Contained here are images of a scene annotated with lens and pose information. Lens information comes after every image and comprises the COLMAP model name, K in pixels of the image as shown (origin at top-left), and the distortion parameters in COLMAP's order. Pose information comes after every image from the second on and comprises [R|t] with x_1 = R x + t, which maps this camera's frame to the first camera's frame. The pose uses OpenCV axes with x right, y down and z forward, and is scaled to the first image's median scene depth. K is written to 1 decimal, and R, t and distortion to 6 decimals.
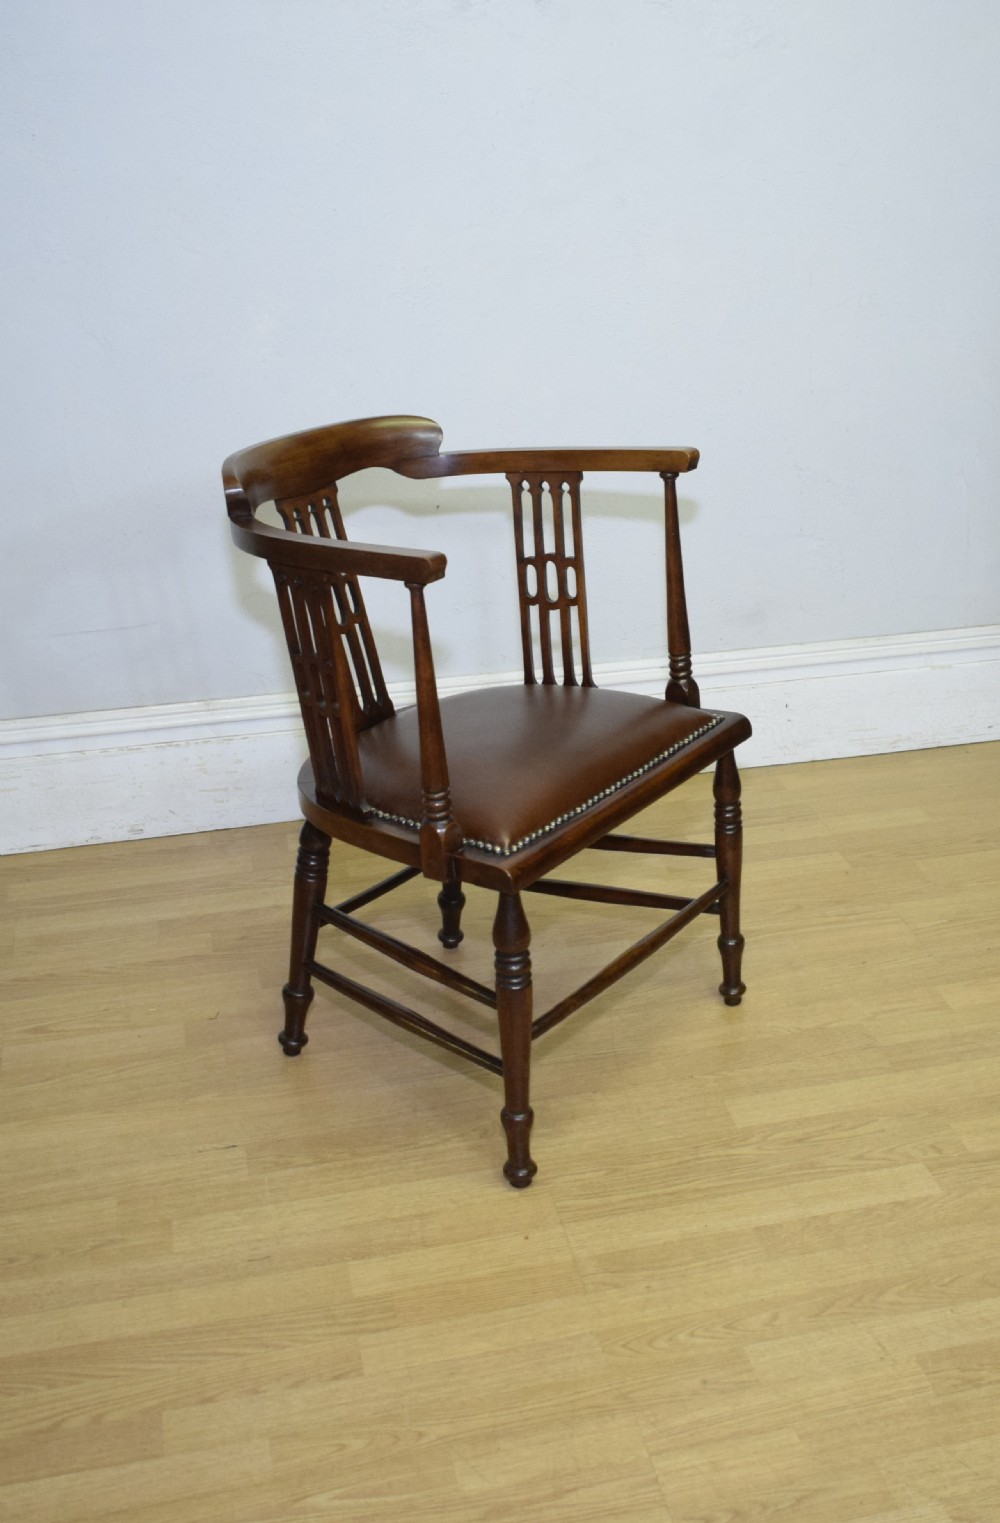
lens RADIAL K [[1874.9, 0, 661.1], [0, 1874.9, 764.2], [0, 0, 1]] dist [-0.020225, -0.024618]
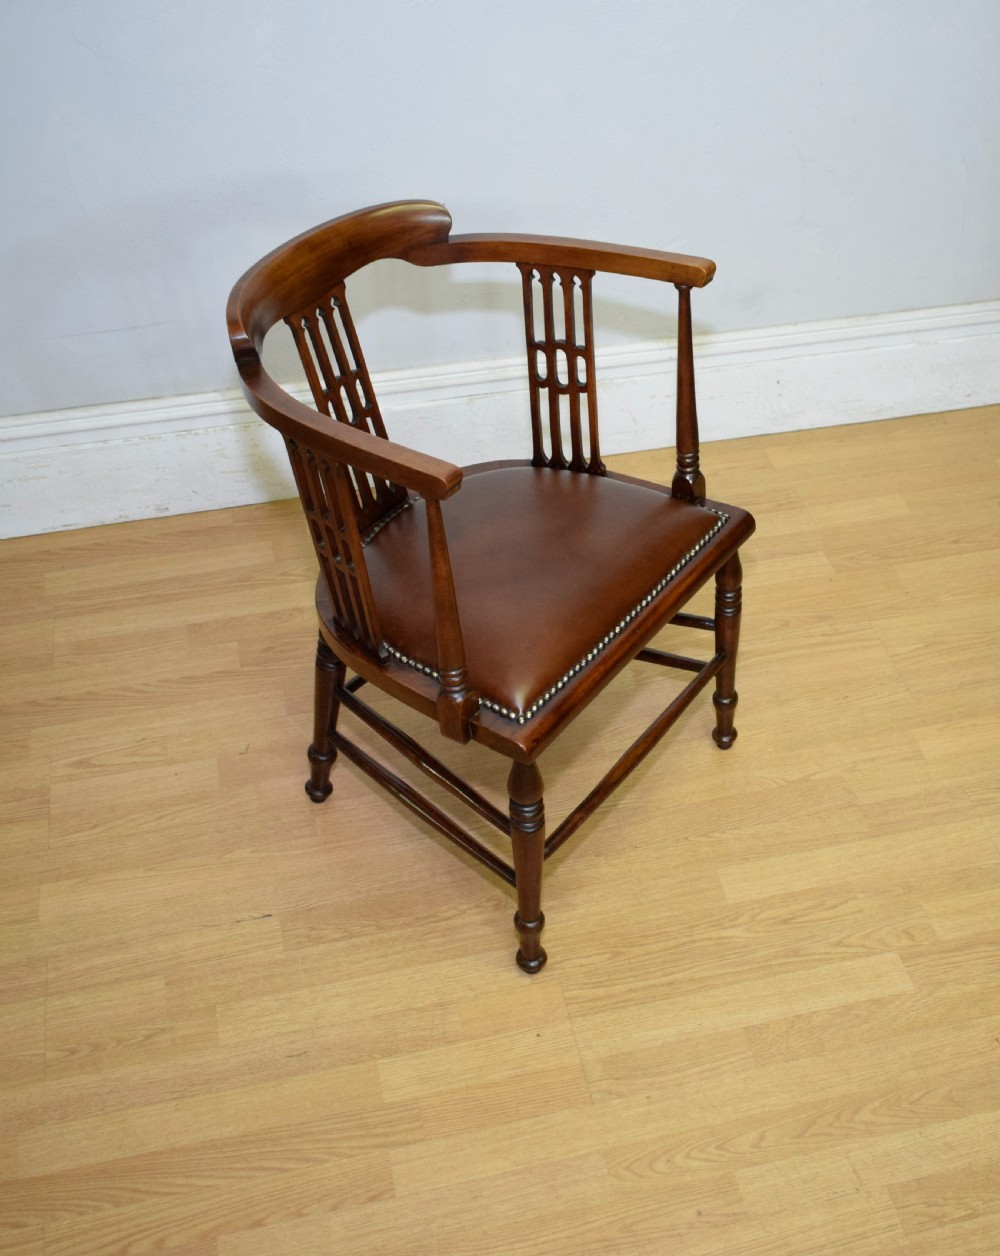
lens RADIAL K [[1609.6, 0, 643.7], [0, 1609.6, 616.5], [0, 0, 1]] dist [-0.020490, -0.018018]
pose [[0.999692, 0.020910, 0.013344, -0.026610], [-0.023892, 0.956322, 0.291338, -0.254675], [-0.006670, -0.291567, 0.956527, 0.157982]]
